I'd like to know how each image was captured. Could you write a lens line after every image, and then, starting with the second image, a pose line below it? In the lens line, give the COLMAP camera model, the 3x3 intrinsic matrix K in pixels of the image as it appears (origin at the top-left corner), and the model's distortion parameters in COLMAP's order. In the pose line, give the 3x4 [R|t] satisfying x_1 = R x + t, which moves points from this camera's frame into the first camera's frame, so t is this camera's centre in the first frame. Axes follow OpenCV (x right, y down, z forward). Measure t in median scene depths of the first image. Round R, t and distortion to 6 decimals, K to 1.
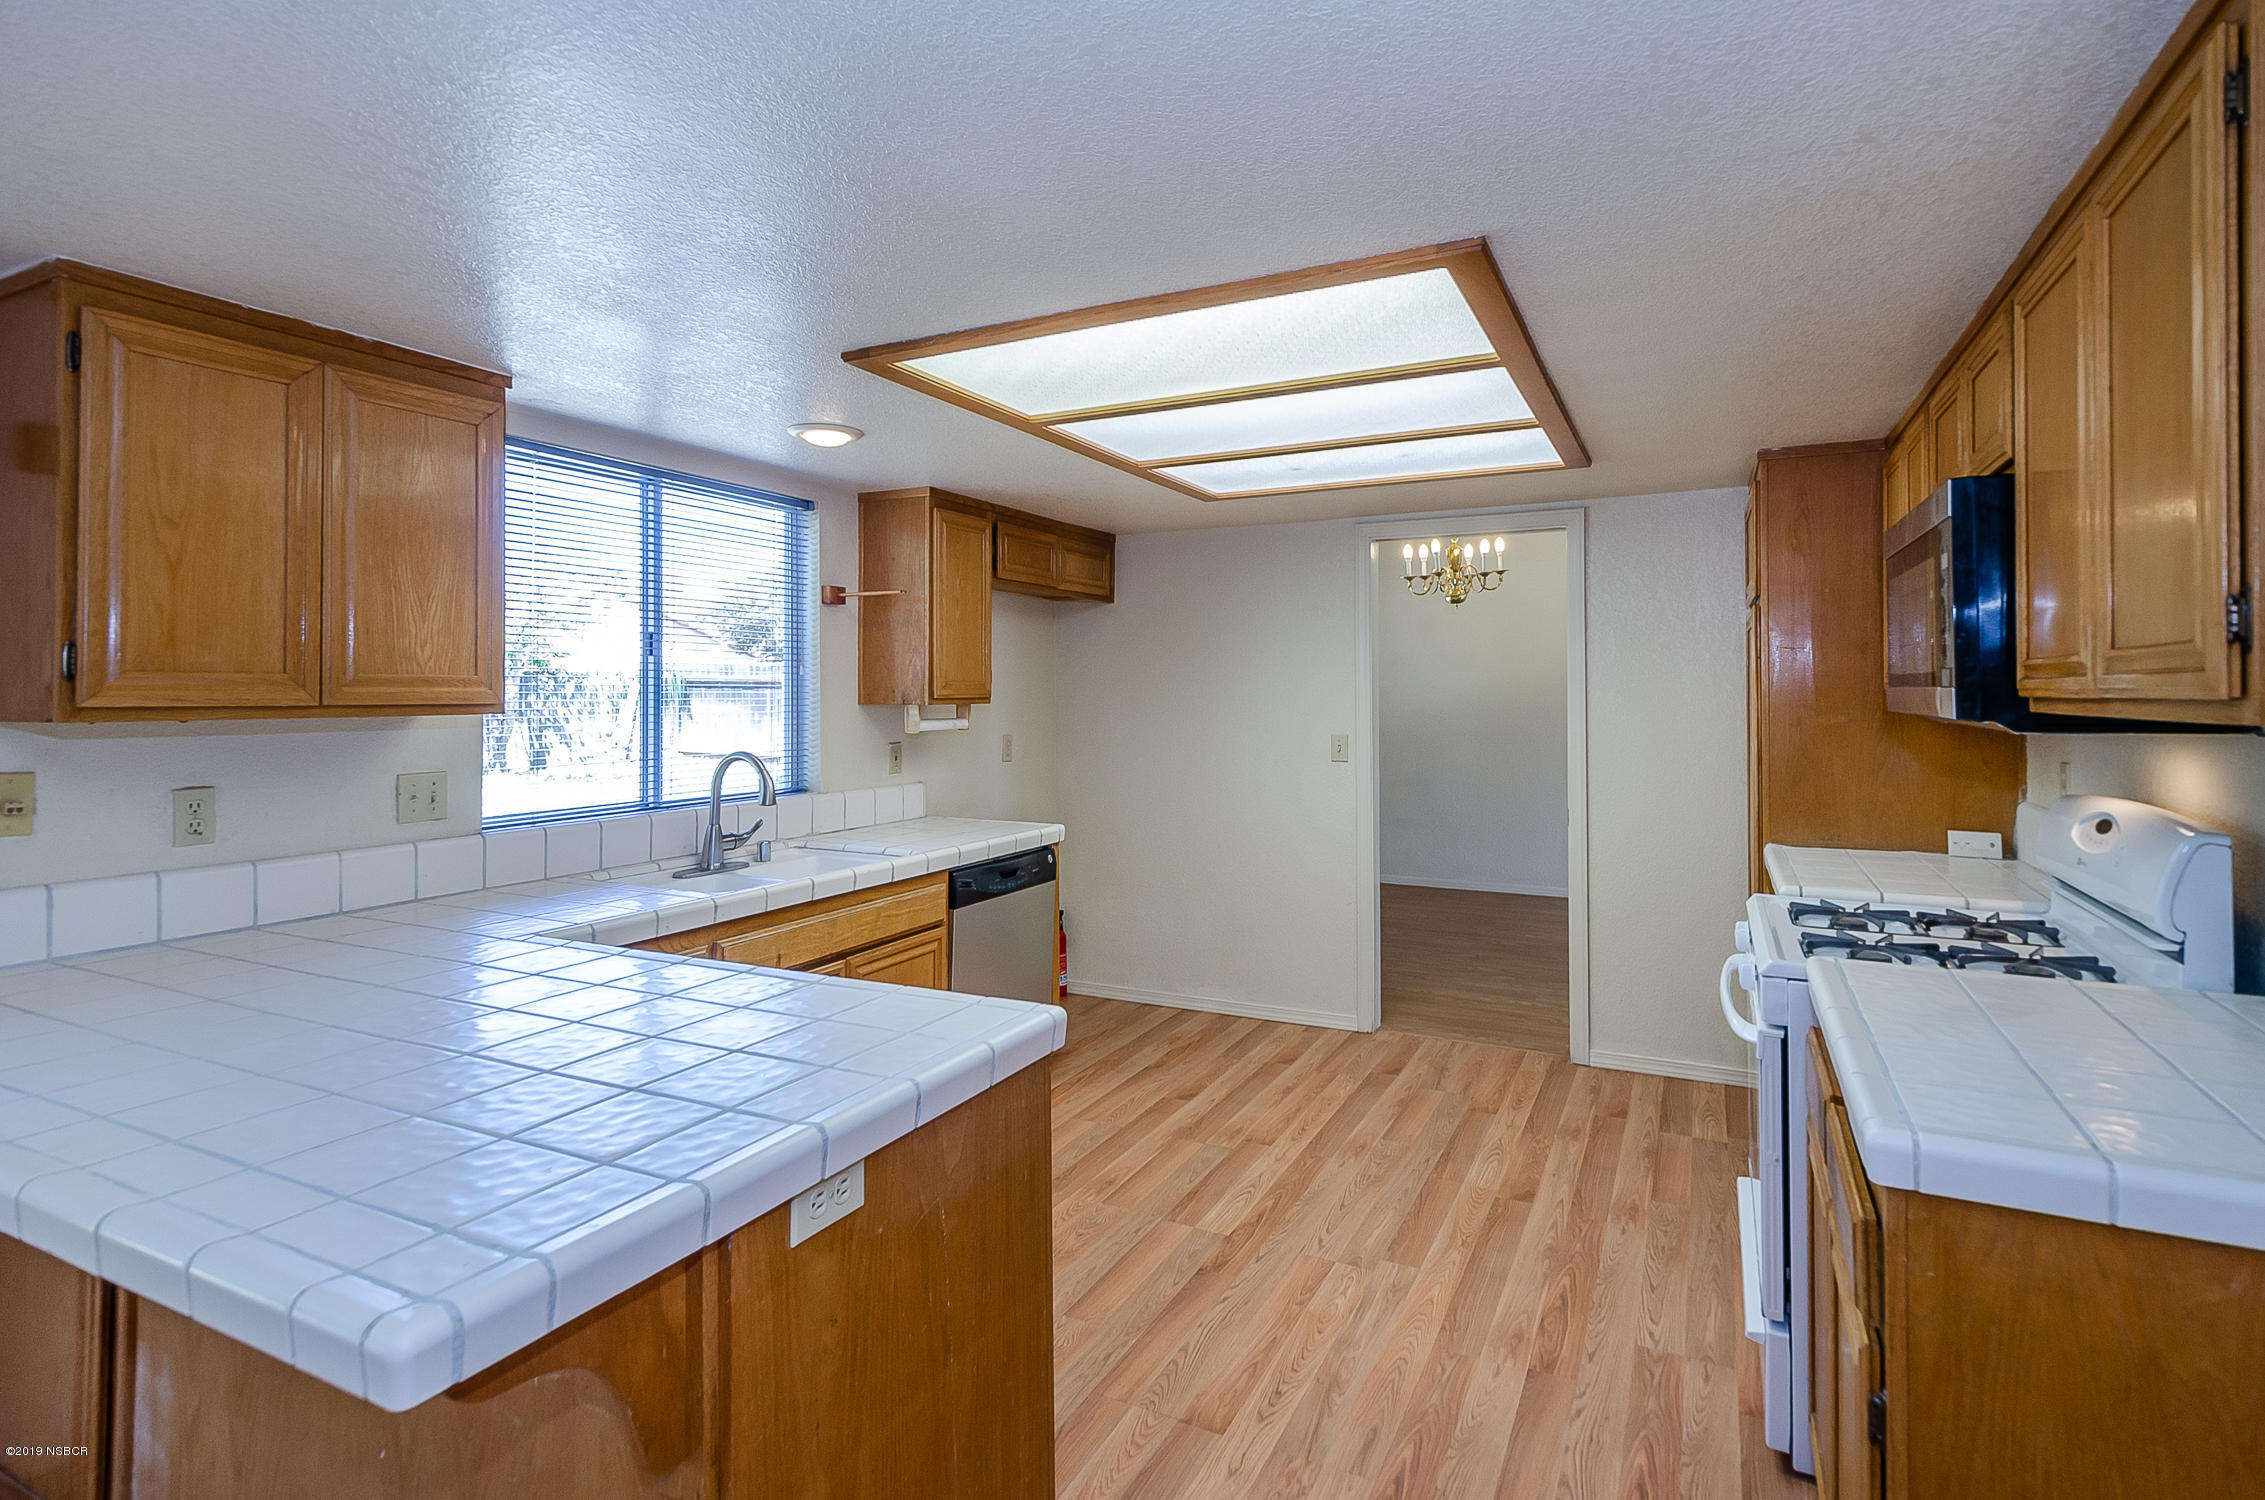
lens RADIAL K [[1088.0, 0, 1134.2], [0, 1088.0, 692.8], [0, 0, 1]] dist [0.001212, -0.000142]
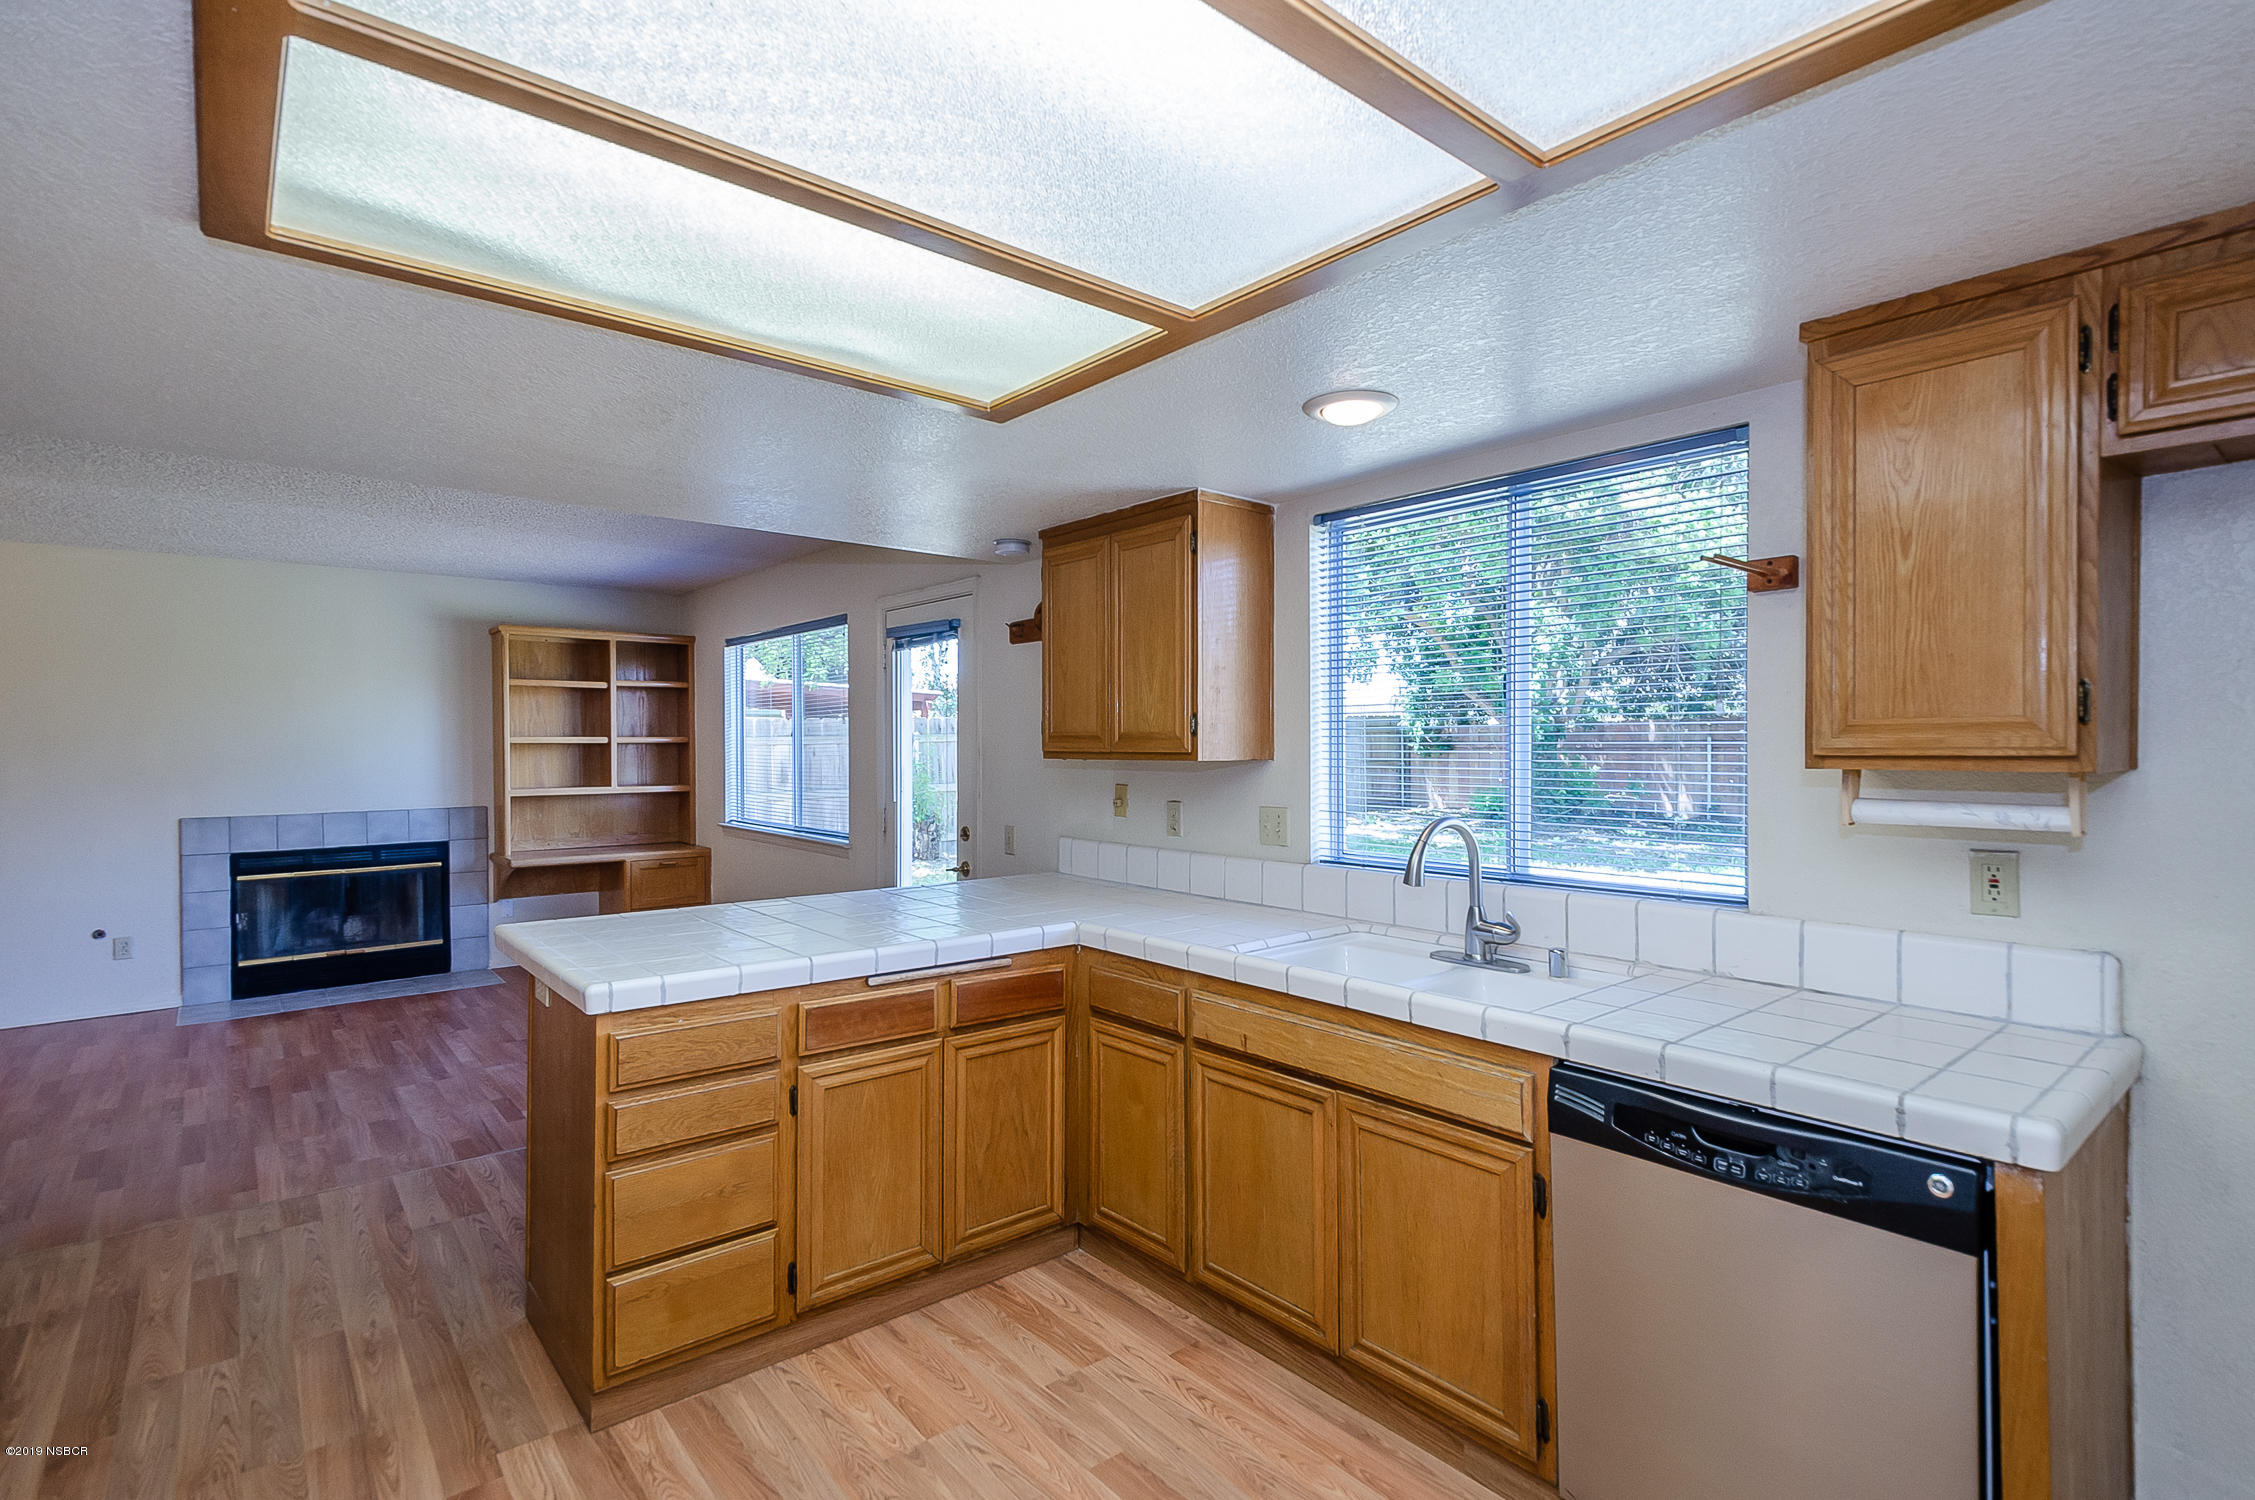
lens RADIAL K [[1067.4, 0, 1138.3], [0, 1067.4, 758.2], [0, 0, 1]] dist [0.023775, -0.012201]
pose [[-0.381510, 0.016323, -0.924221, 0.523139], [0.002760, 0.999860, 0.016520, -0.003056], [0.924361, 0.003752, -0.381502, 1.251689]]
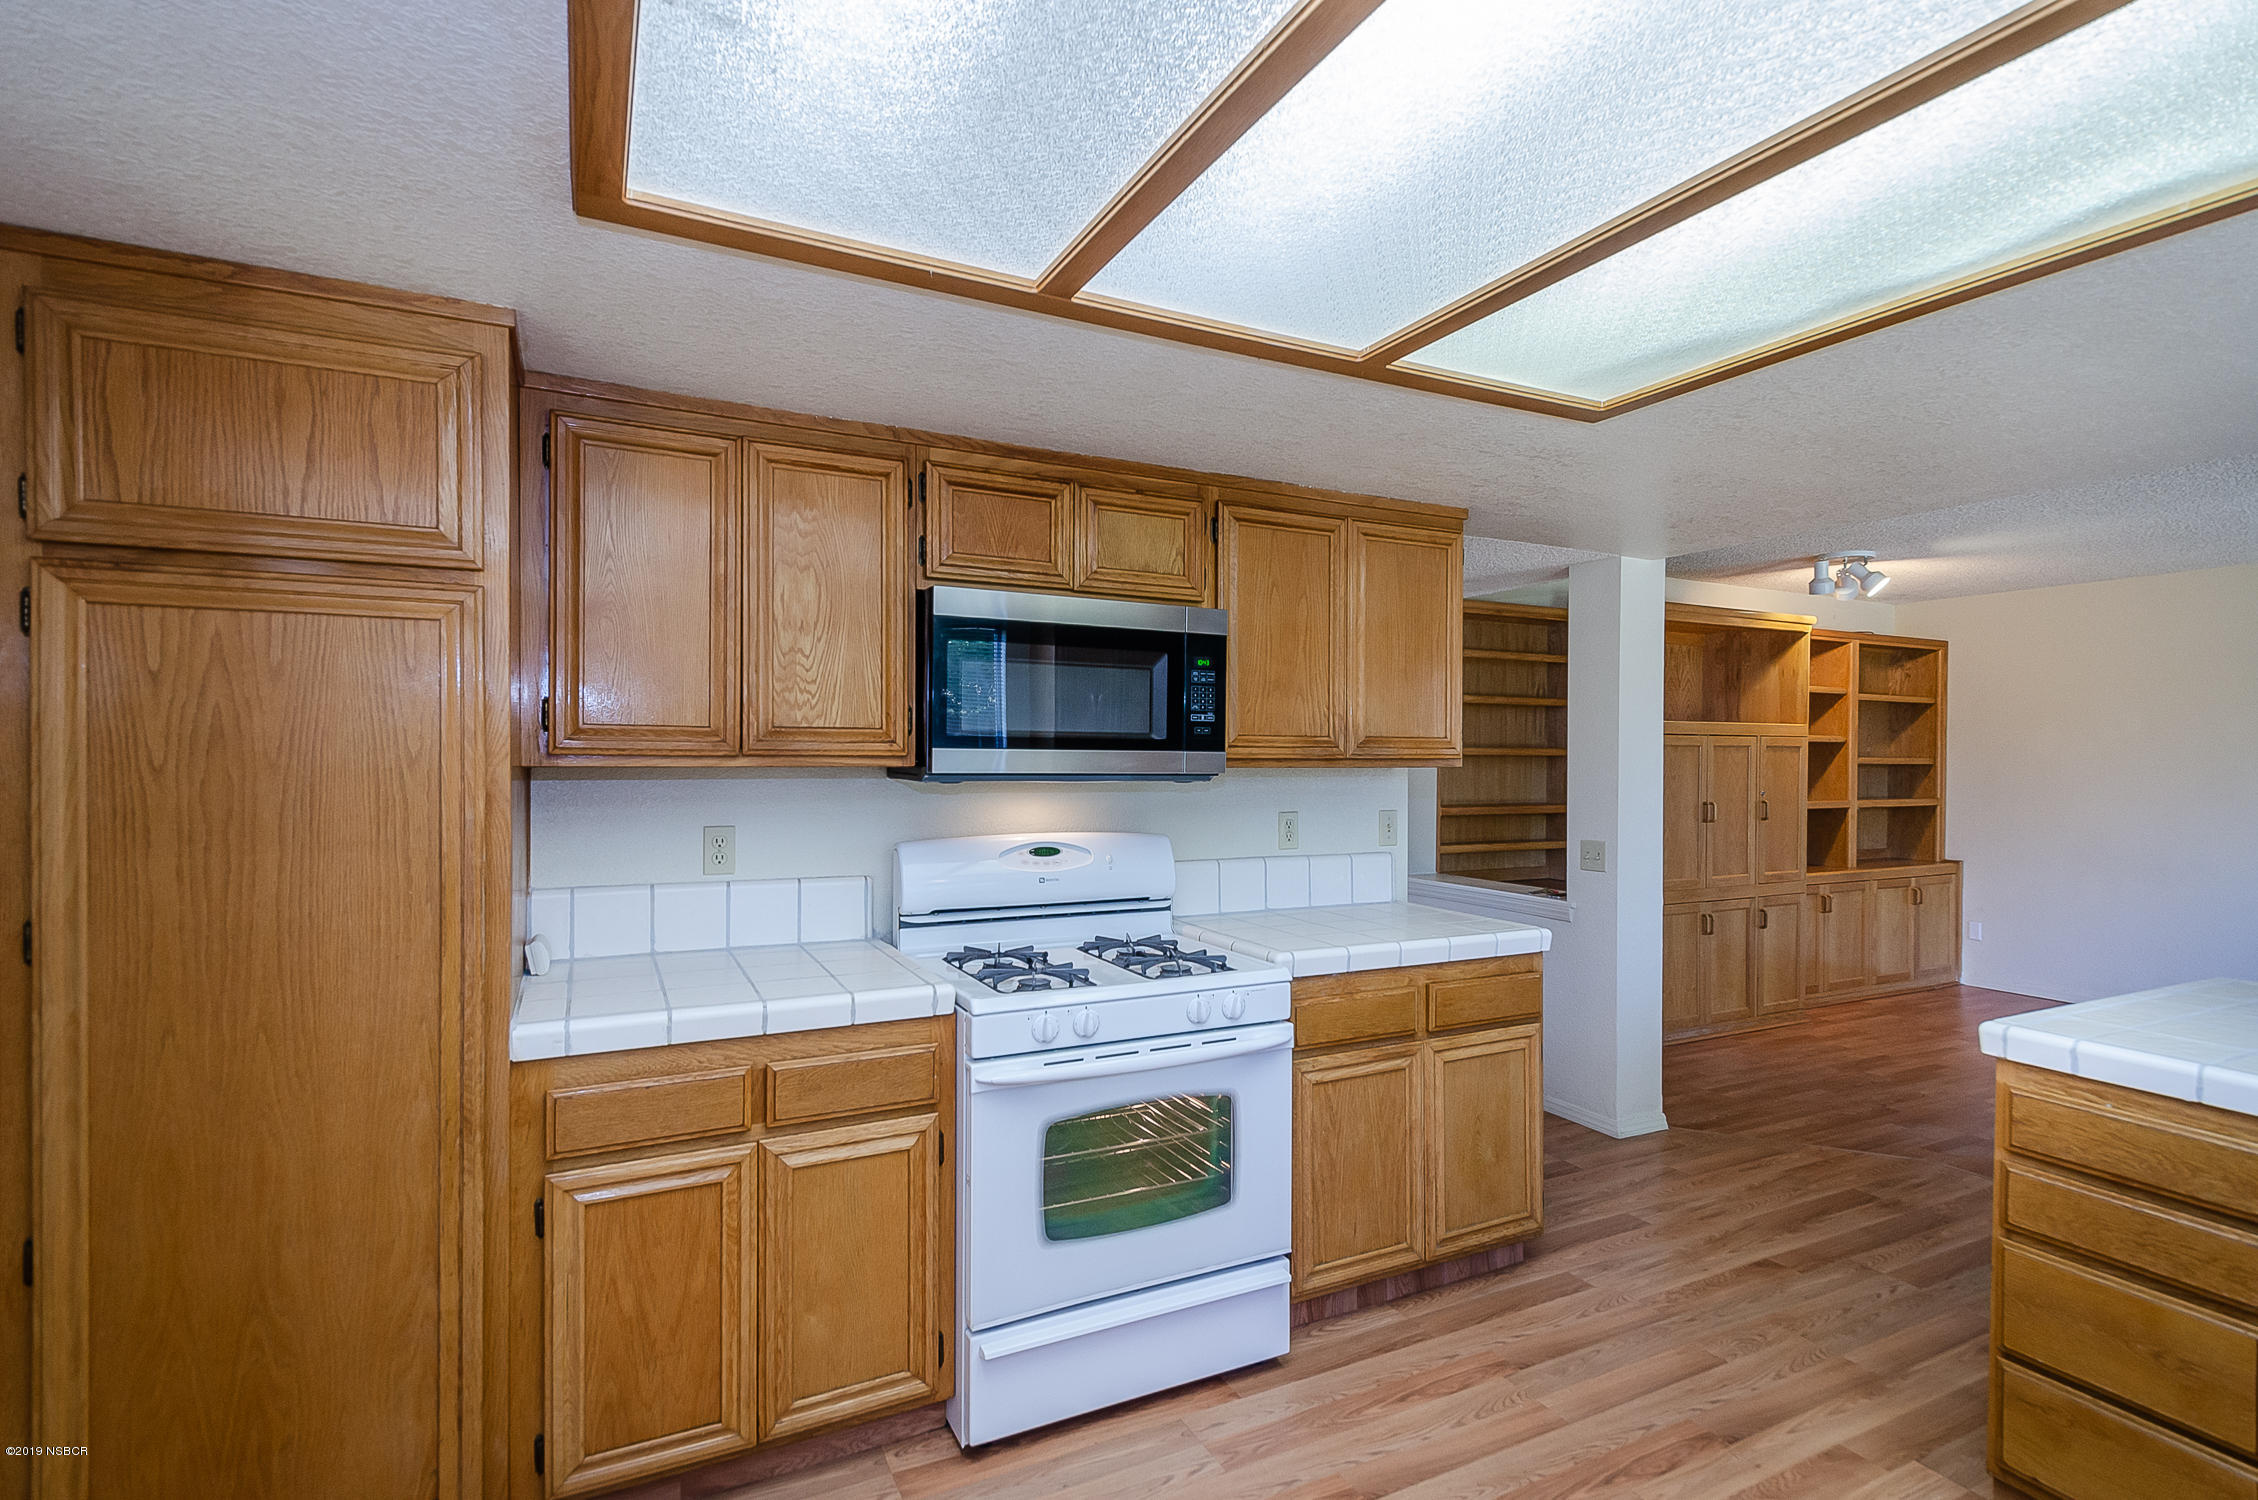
lens RADIAL K [[1068.9, 0, 1139.8], [0, 1068.9, 758.2], [0, 0, 1]] dist [0.023775, -0.012201]
pose [[-0.812681, -0.003729, 0.582696, -0.002562], [-0.003300, 0.999993, 0.001796, 0.000258], [-0.582699, -0.000463, -0.812688, 1.492395]]
